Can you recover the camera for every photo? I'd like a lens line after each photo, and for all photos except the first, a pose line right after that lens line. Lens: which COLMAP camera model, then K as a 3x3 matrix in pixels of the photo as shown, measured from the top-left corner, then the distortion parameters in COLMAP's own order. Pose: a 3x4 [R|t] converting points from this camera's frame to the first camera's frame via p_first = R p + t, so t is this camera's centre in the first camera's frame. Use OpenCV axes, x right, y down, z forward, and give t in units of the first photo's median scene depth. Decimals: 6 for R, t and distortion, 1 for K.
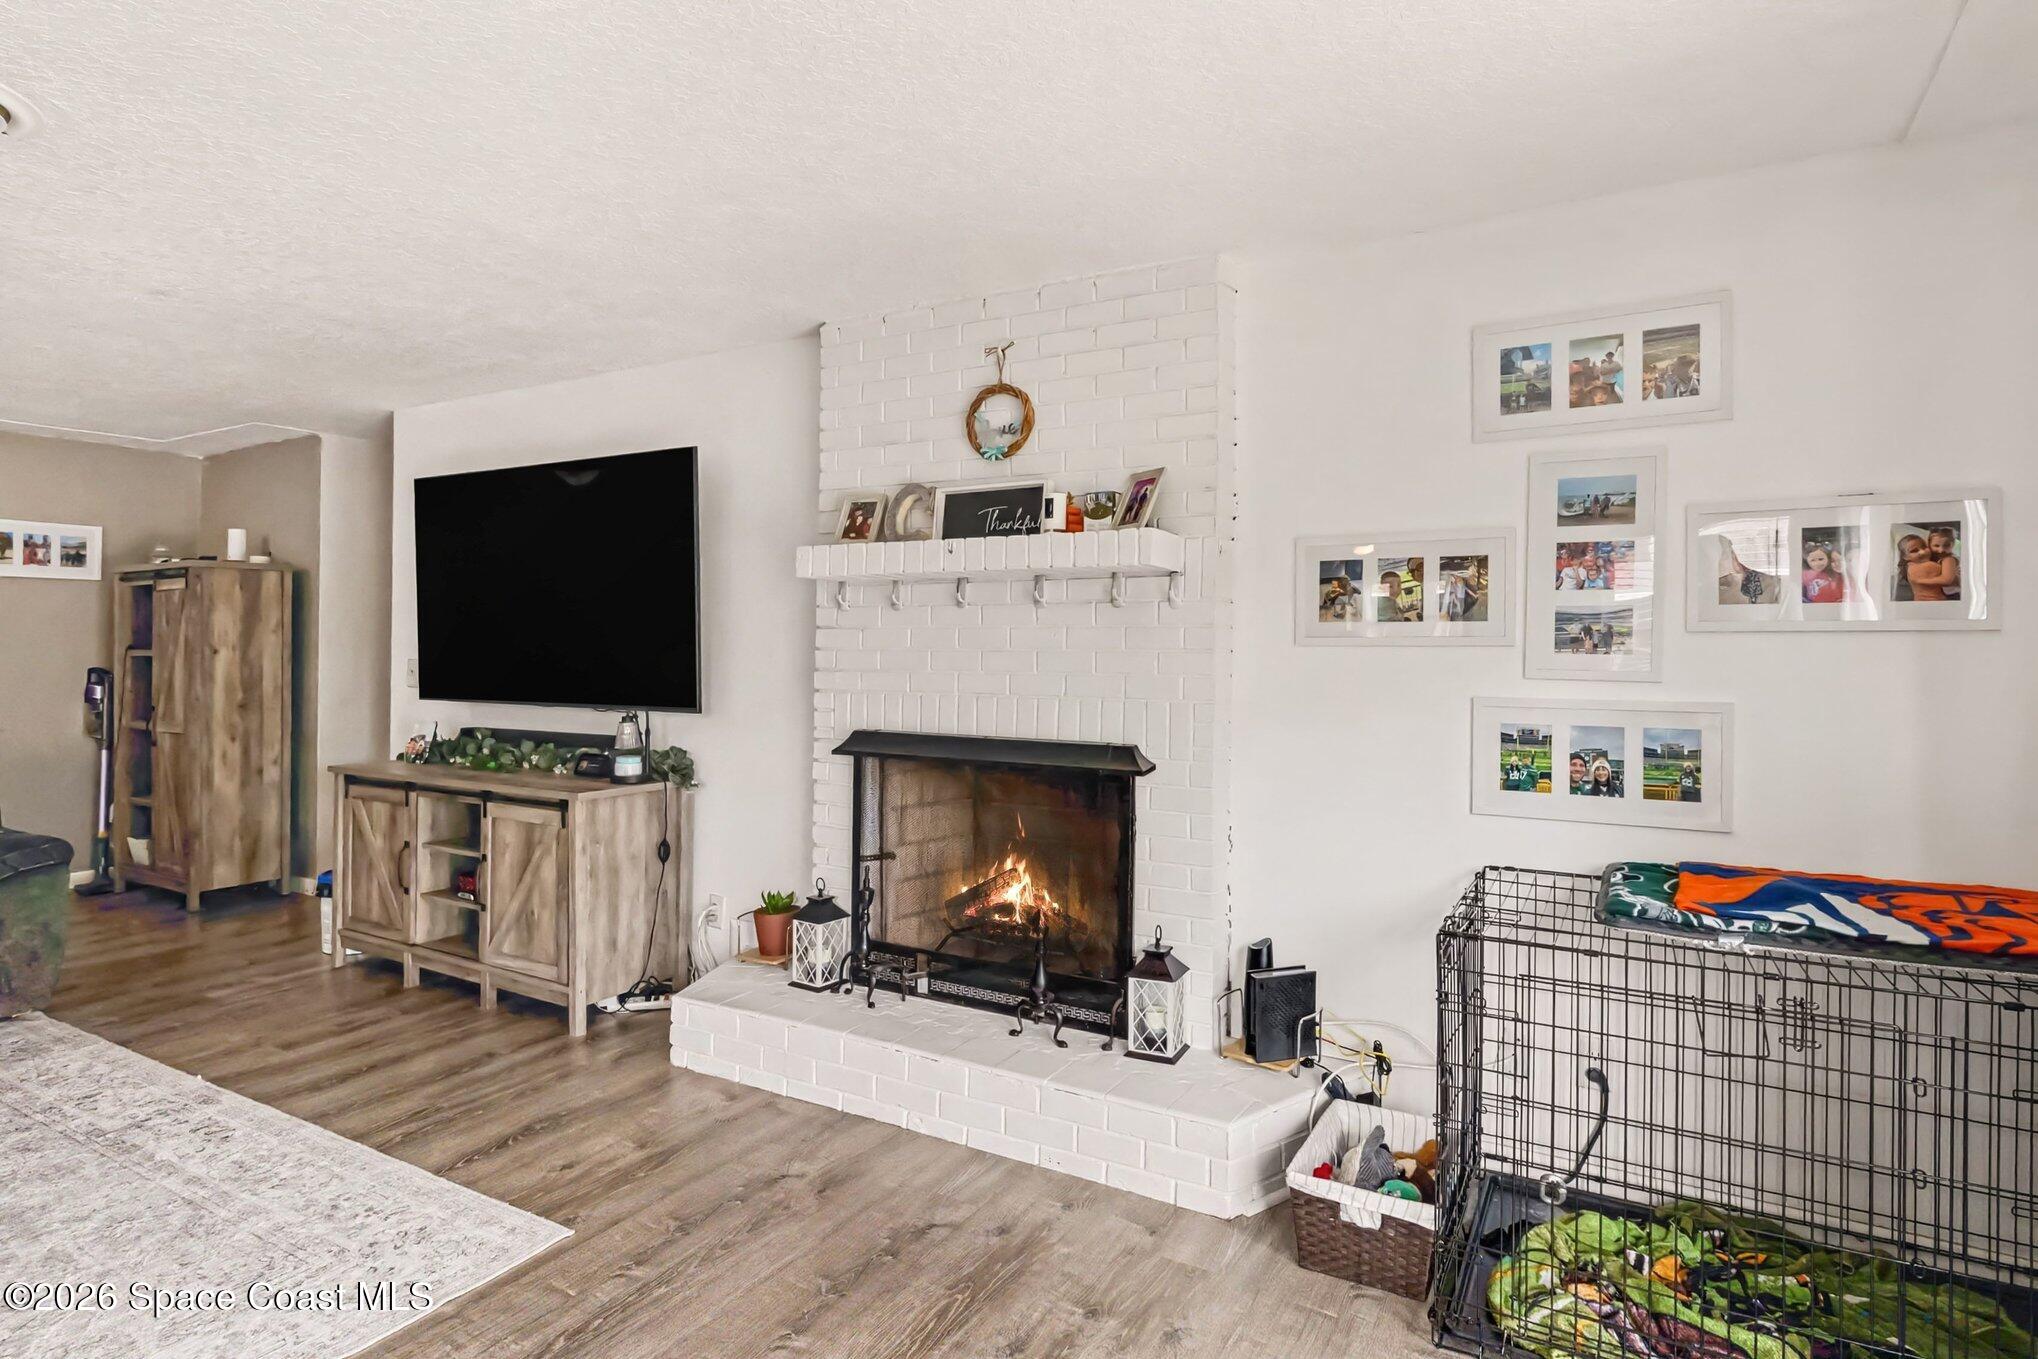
lens RADIAL K [[1111.1, 0, 1024.8], [0, 1111.1, 636.5], [0, 0, 1]] dist [0.002166, 0.000238]
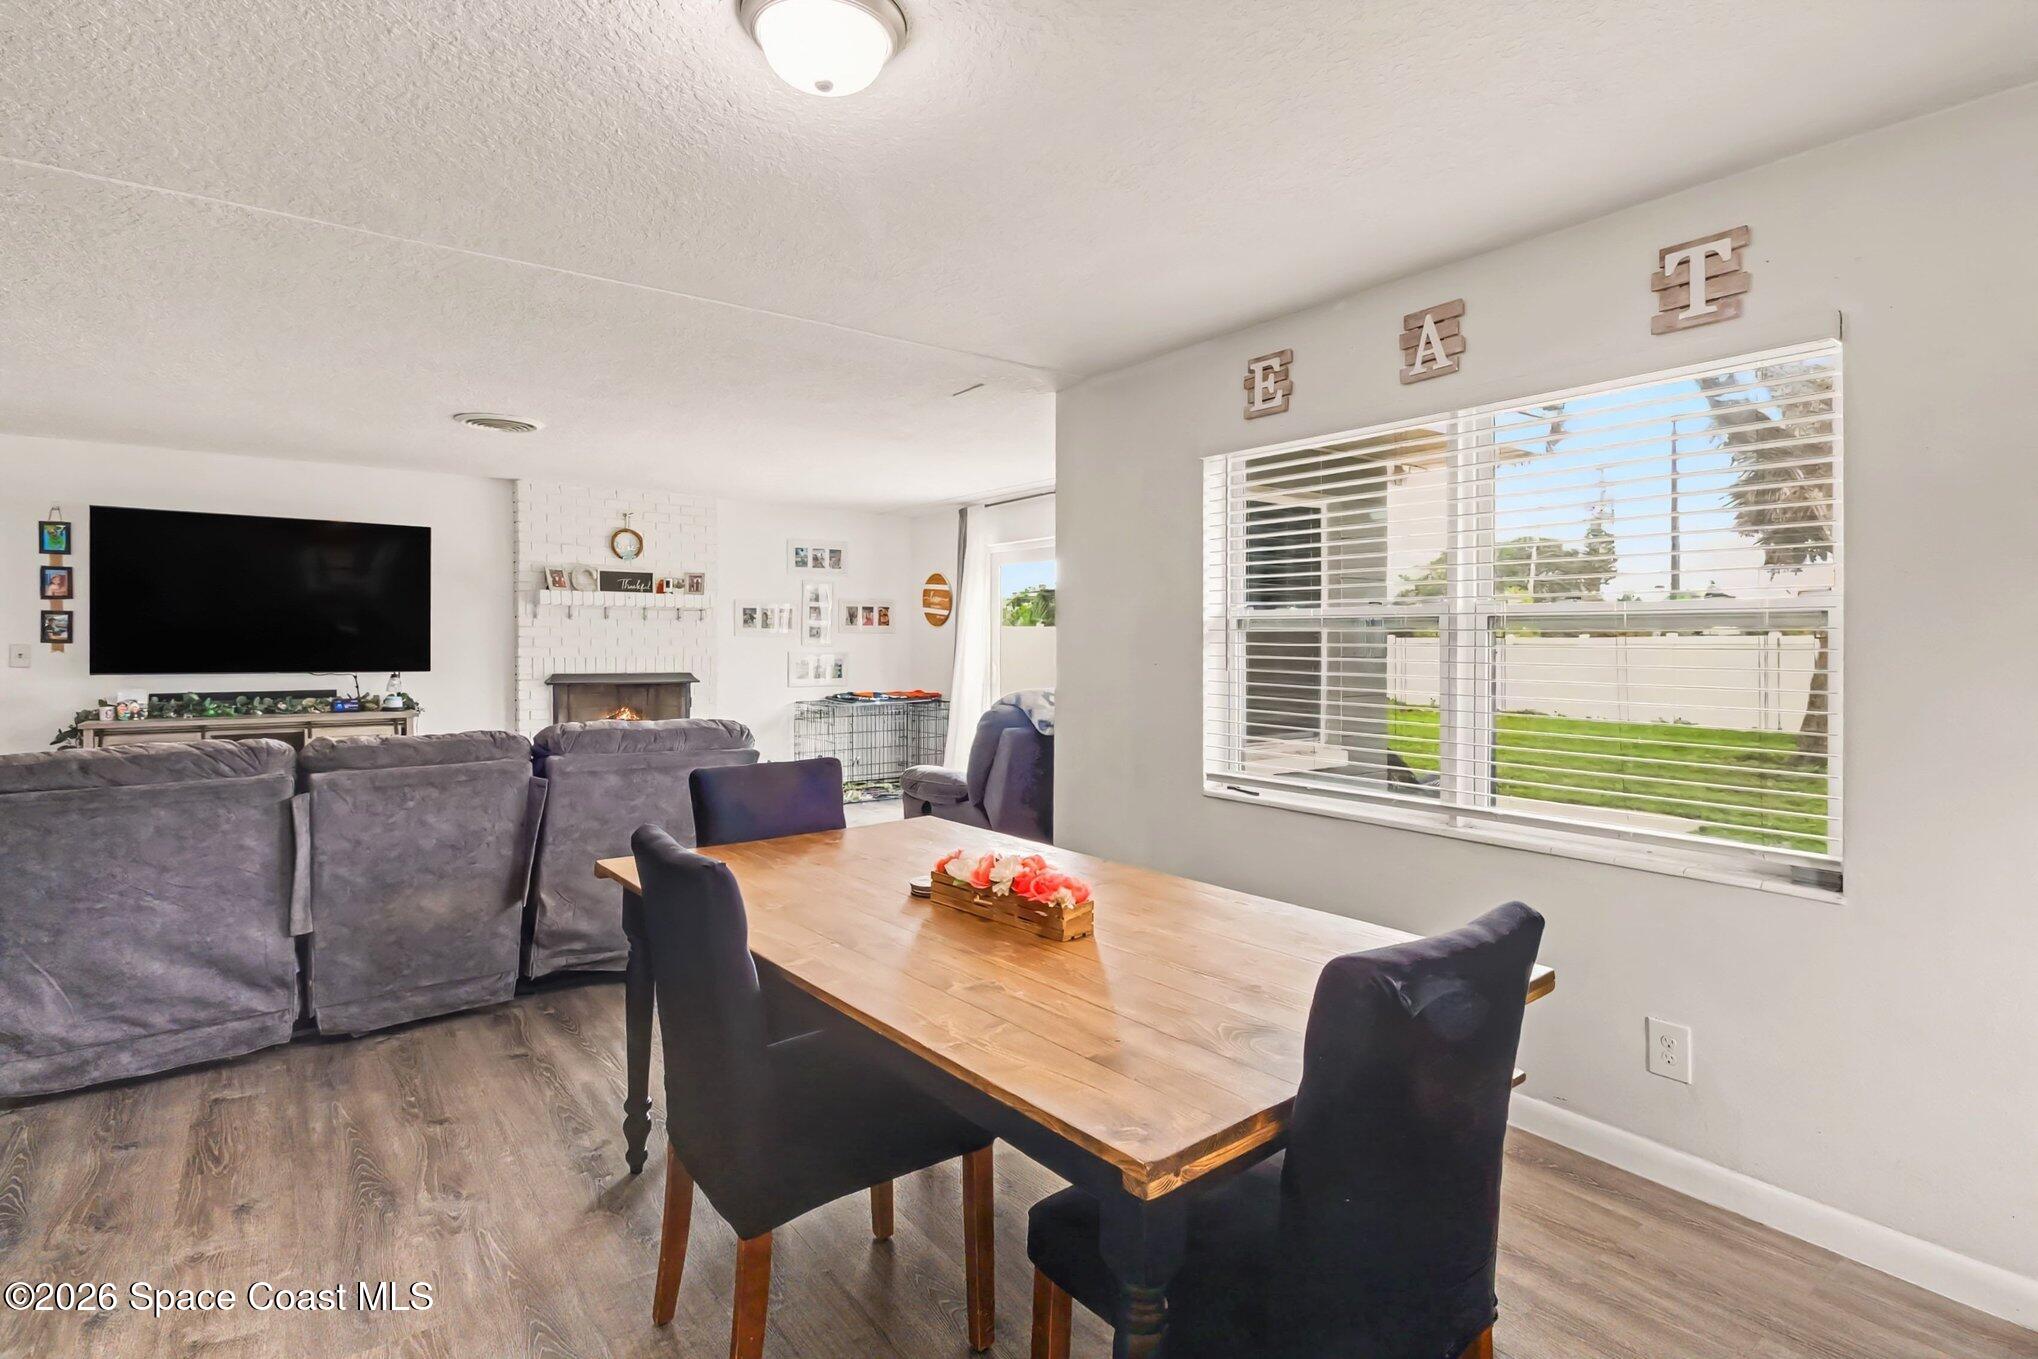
lens RADIAL K [[996.6, 0, 1007.0], [0, 996.6, 664.8], [0, 0, 1]] dist [0.000685, -0.000859]
pose [[0.397516, -0.022821, 0.917311, -1.720897], [-0.008918, 0.999547, 0.028732, 0.002051], [-0.917552, -0.019602, 0.397133, -0.644793]]
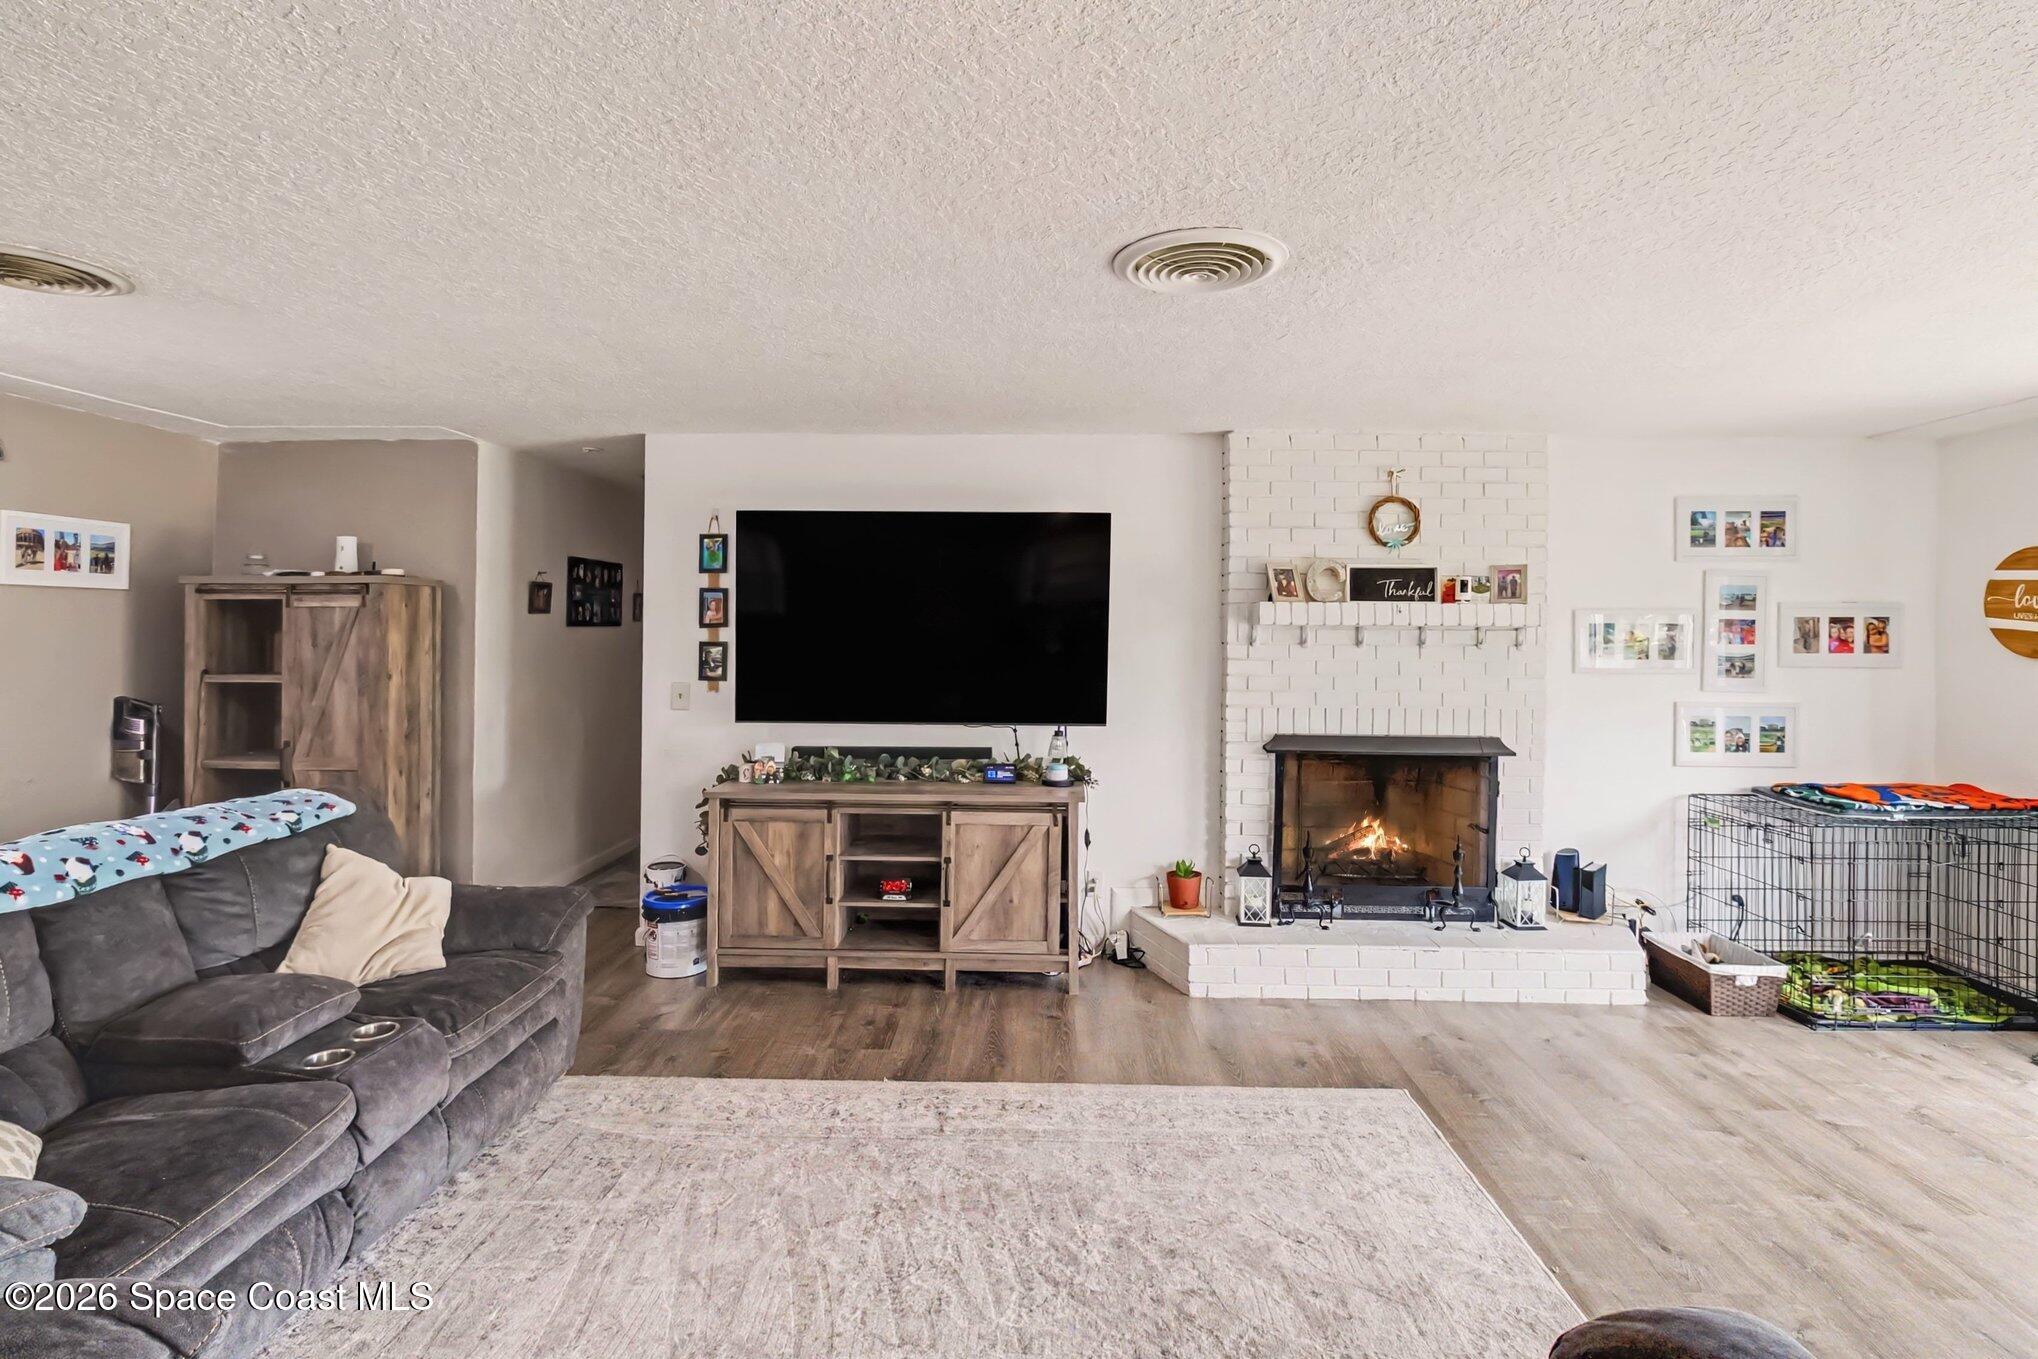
lens RADIAL K [[990.4, 0, 1028.8], [0, 990.4, 638.3], [0, 0, 1]] dist [-0.002569, -0.000228]
pose [[0.874922, -0.000592, 0.484263, -1.092409], [-0.007092, 0.999876, 0.014036, -0.053960], [-0.484212, -0.015715, 0.874810, 0.085141]]
